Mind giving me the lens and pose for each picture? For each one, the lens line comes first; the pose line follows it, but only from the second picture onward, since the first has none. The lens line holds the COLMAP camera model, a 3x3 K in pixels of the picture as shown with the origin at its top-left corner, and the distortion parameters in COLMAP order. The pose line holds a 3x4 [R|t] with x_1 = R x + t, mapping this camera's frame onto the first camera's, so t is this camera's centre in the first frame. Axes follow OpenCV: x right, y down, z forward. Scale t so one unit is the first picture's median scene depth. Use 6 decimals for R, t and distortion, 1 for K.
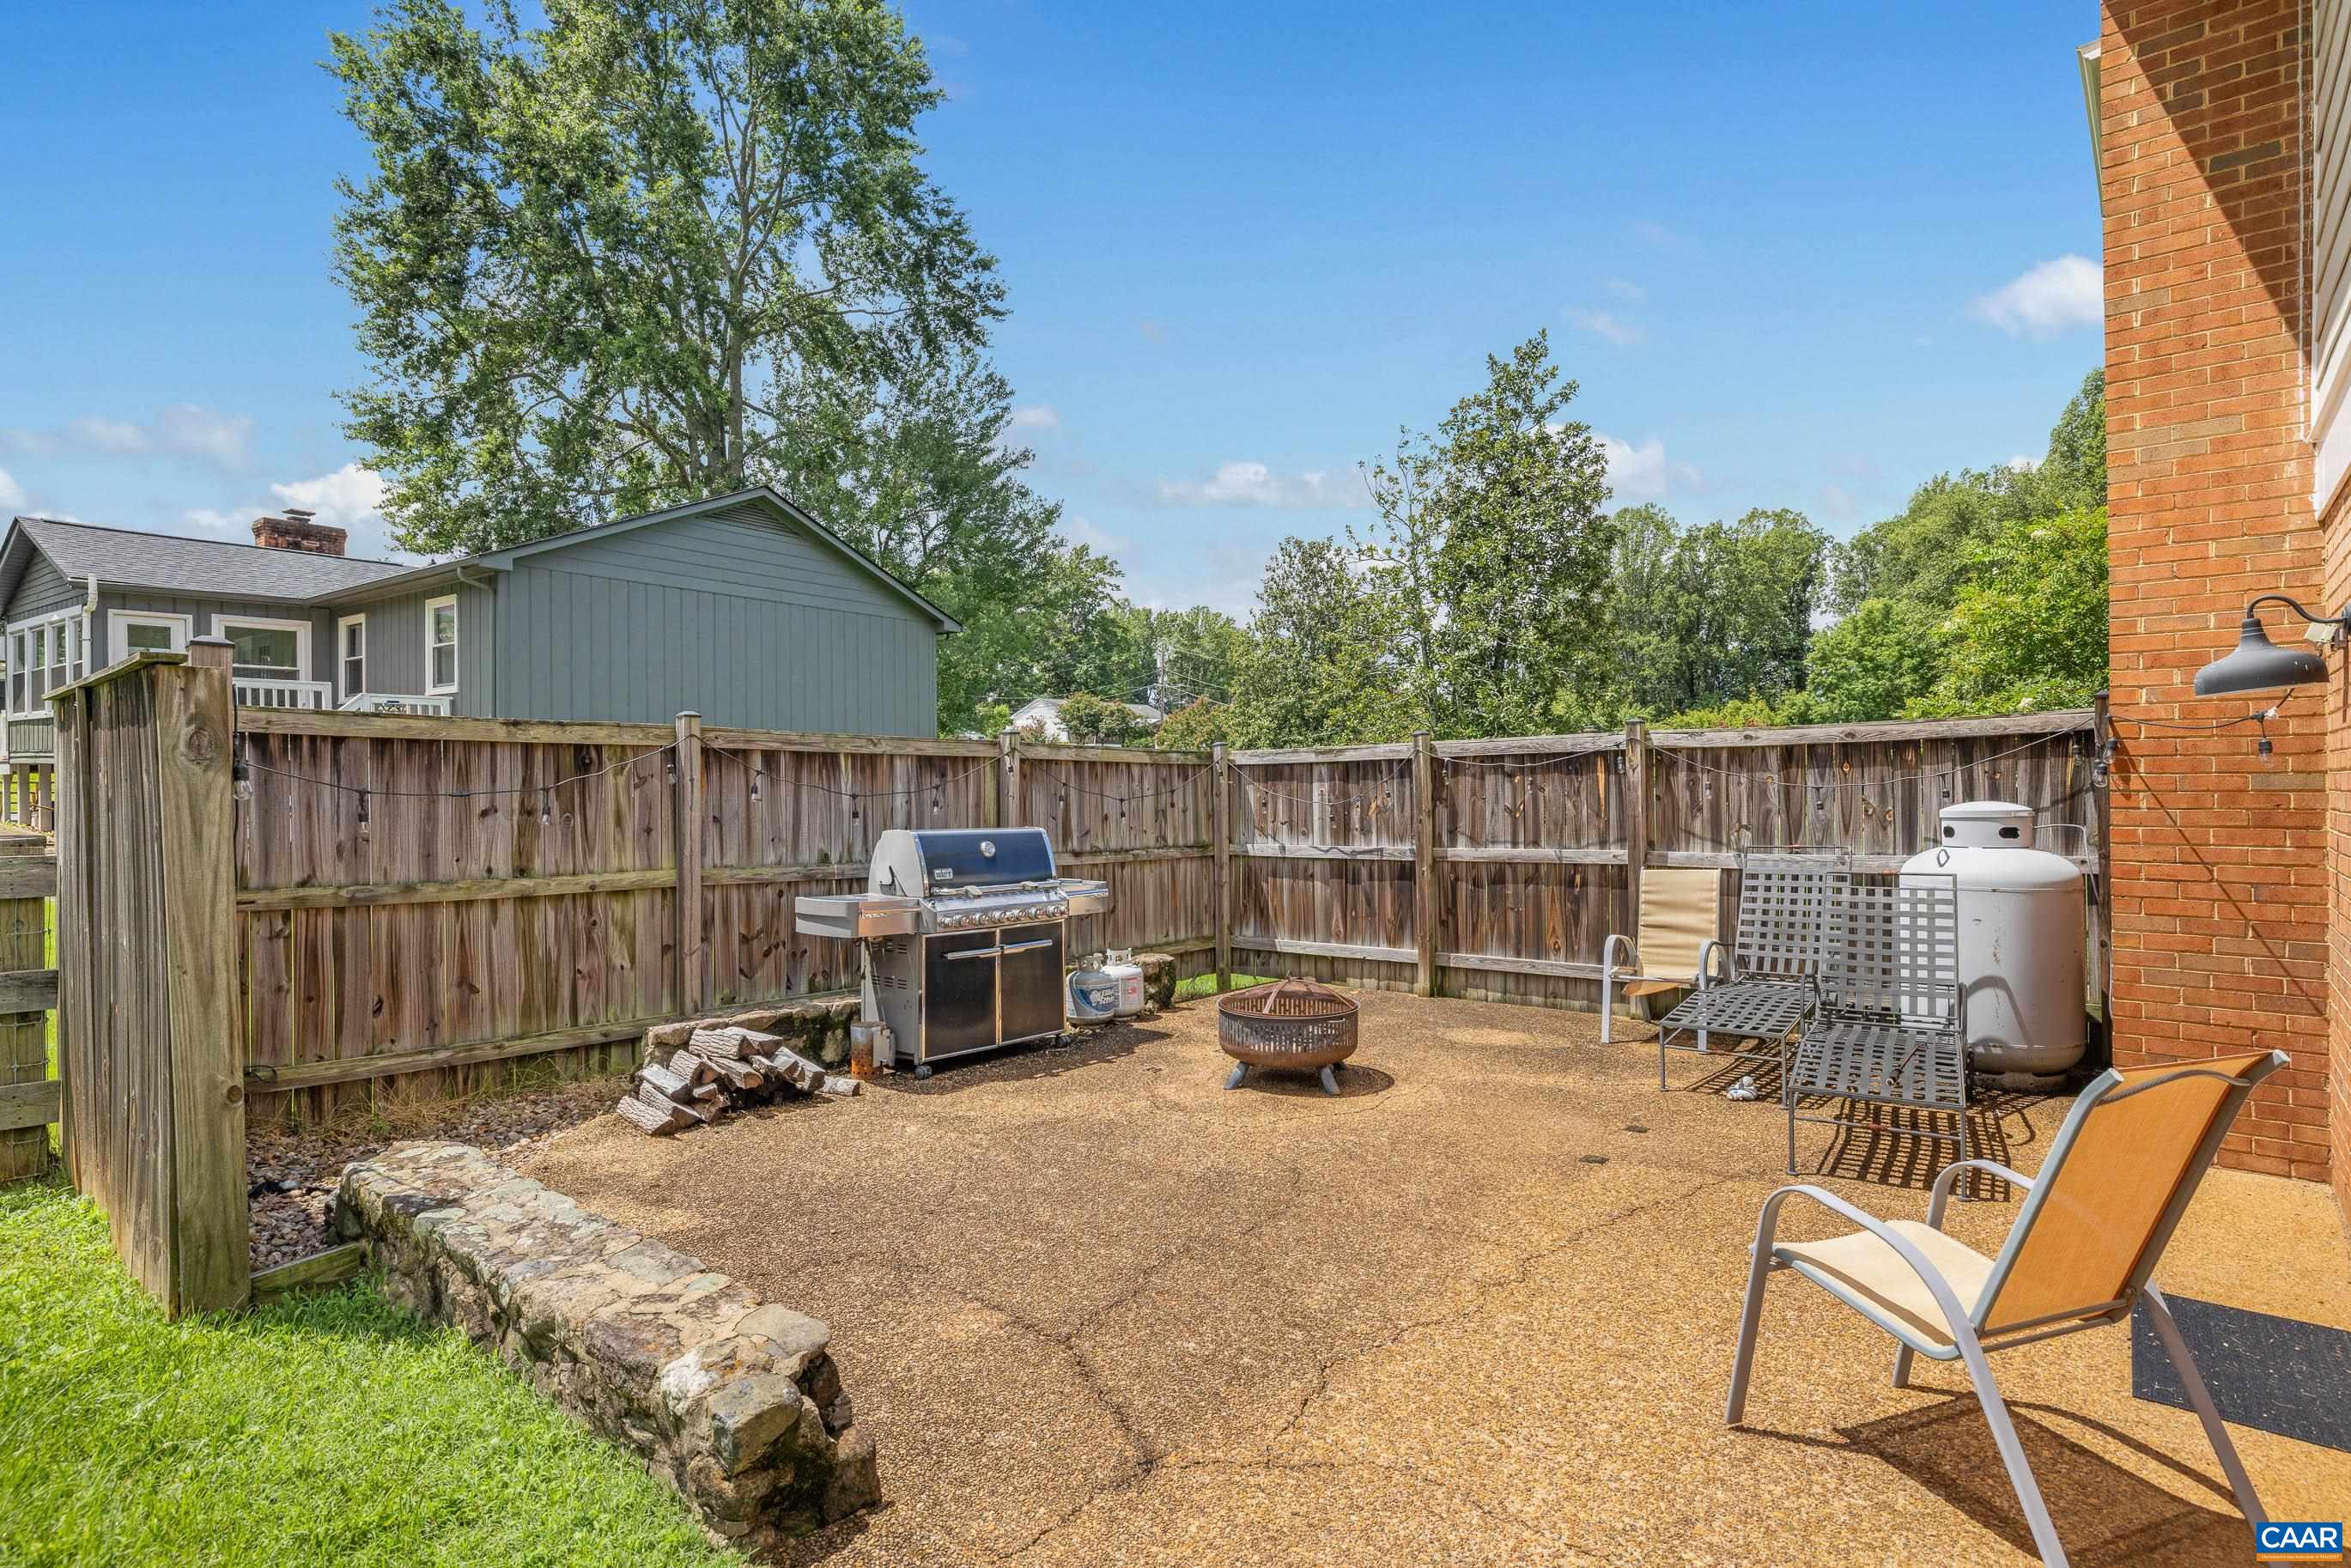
lens RADIAL K [[1145.4, 0, 1168.4], [0, 1145.4, 771.5], [0, 0, 1]] dist [-0.003356, 0.000096]
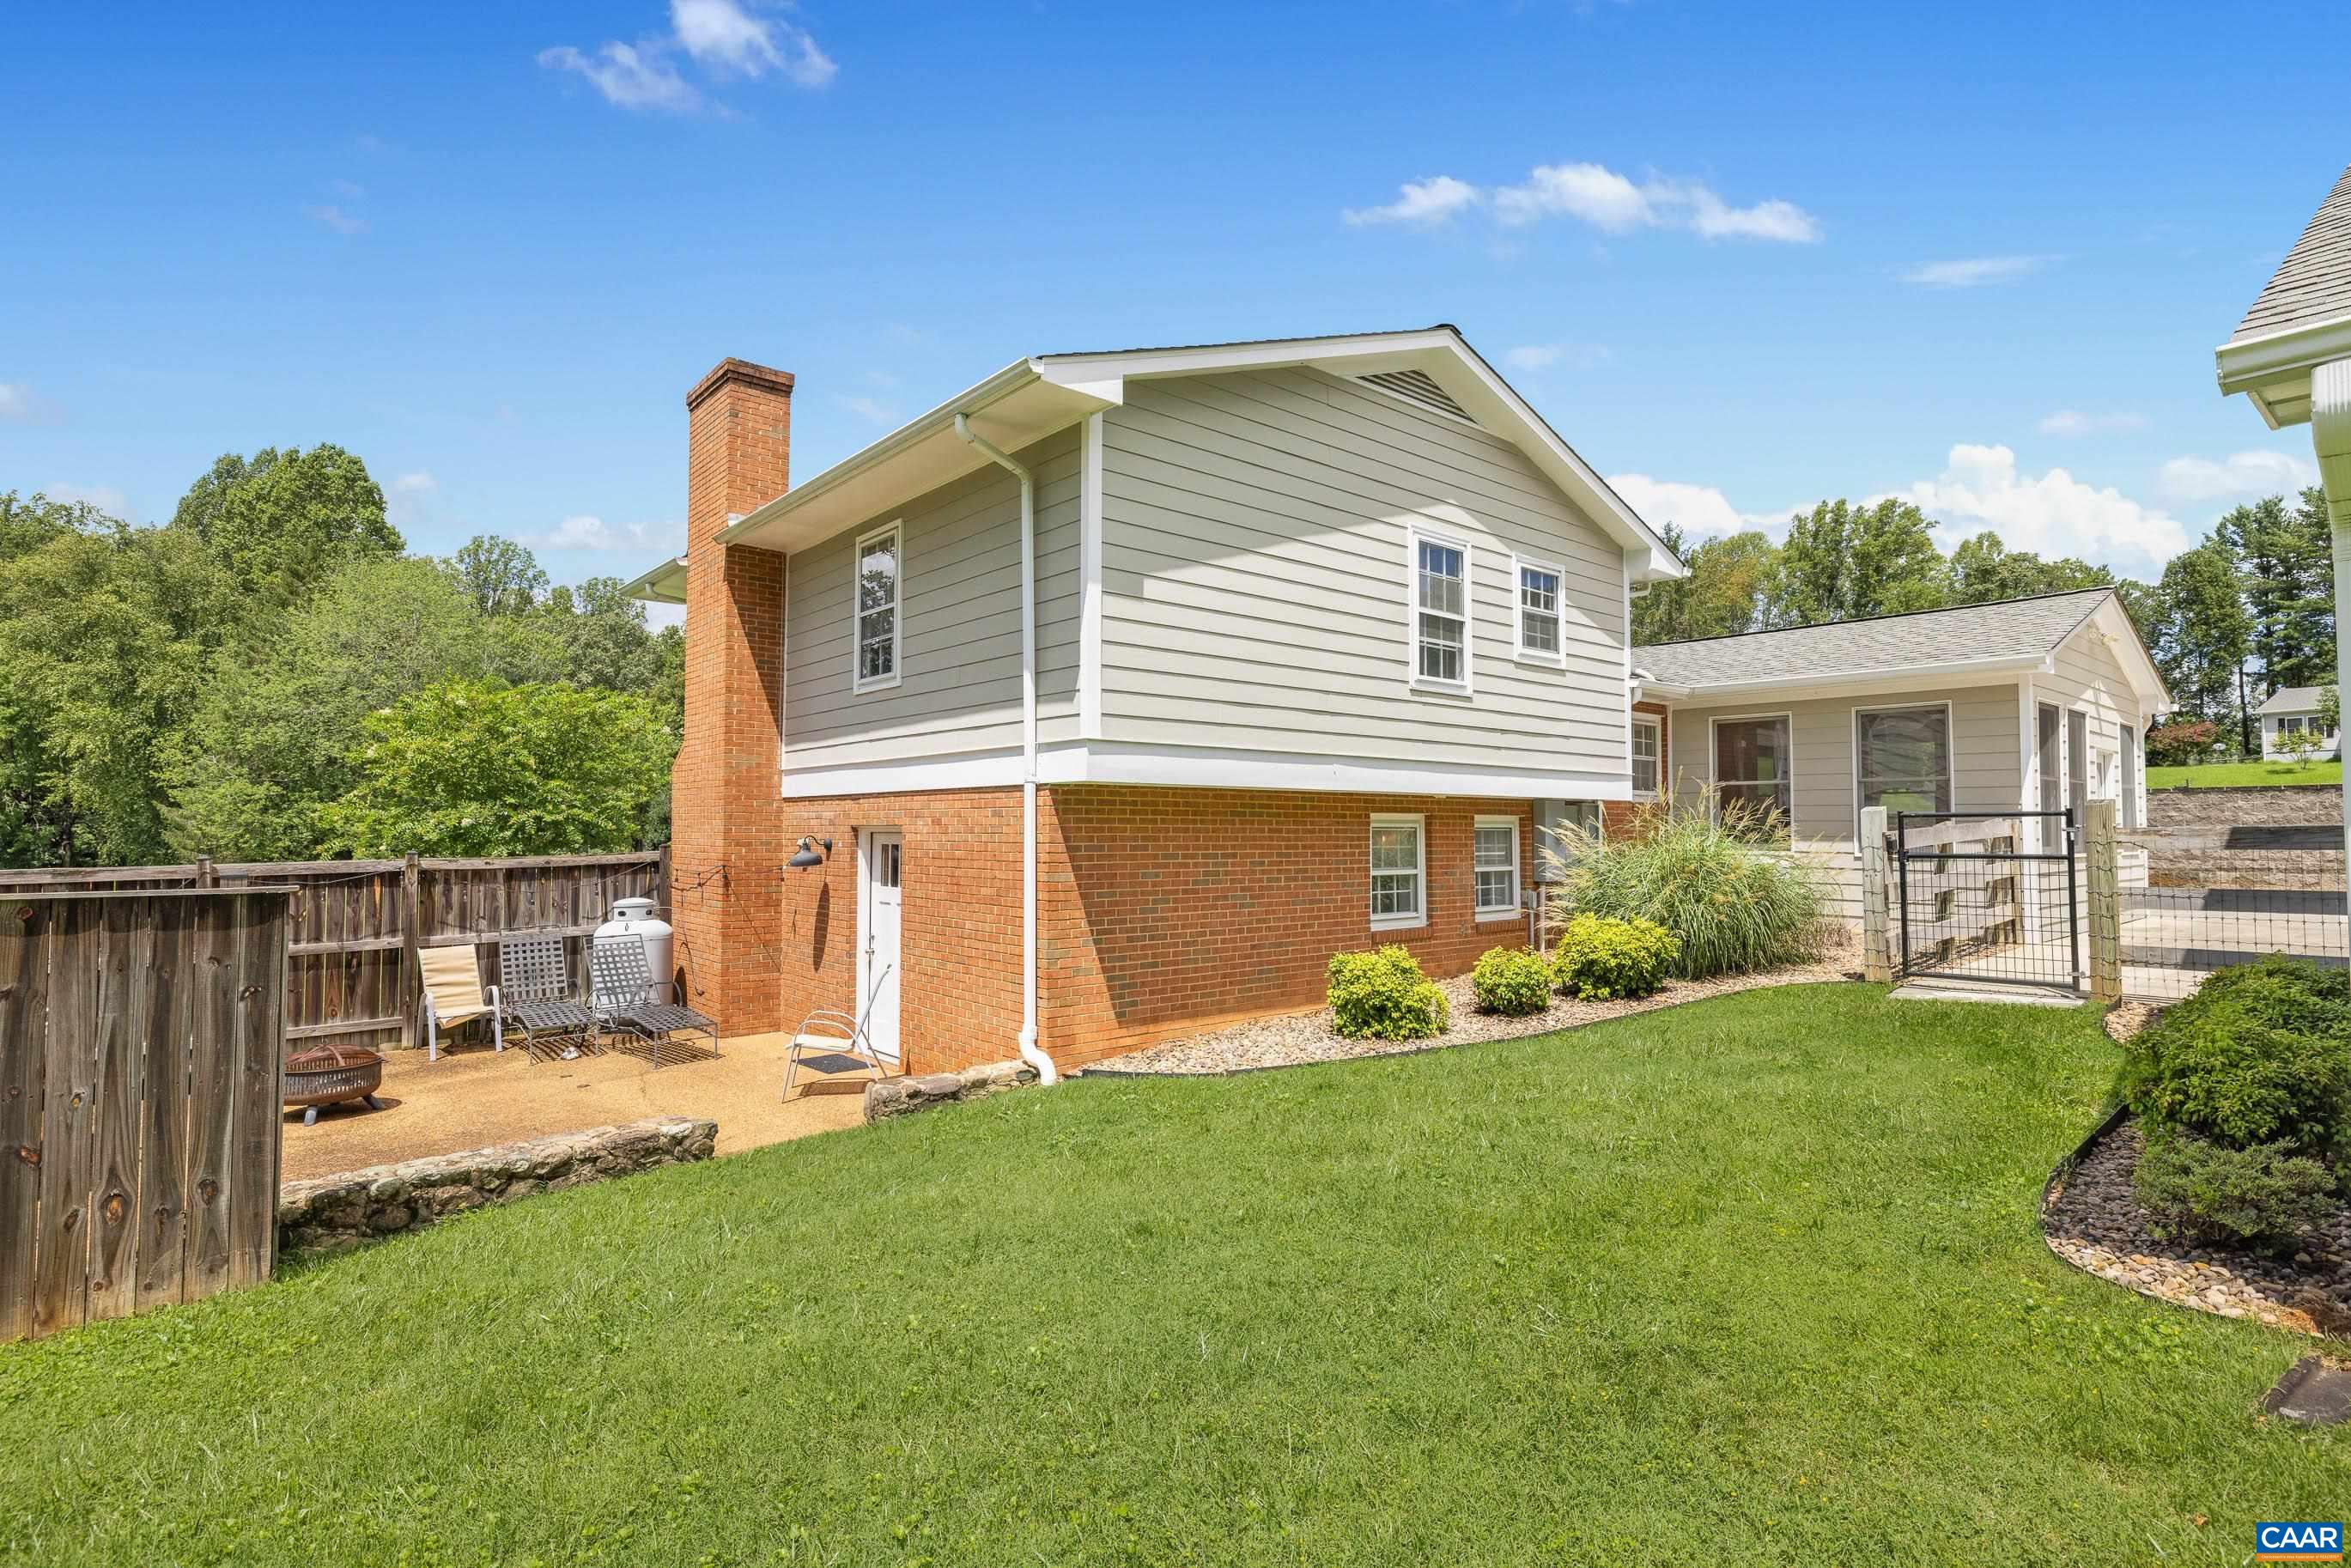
lens RADIAL K [[1136.5, 0, 1175.5], [0, 1136.5, 784.0], [0, 0, 1]] dist [-0.000832, -0.000009]
pose [[0.146246, 0.047375, 0.988113, -0.960936], [-0.007800, 0.998877, -0.046737, -0.073497], [-0.989218, -0.000872, 0.146451, -0.228345]]
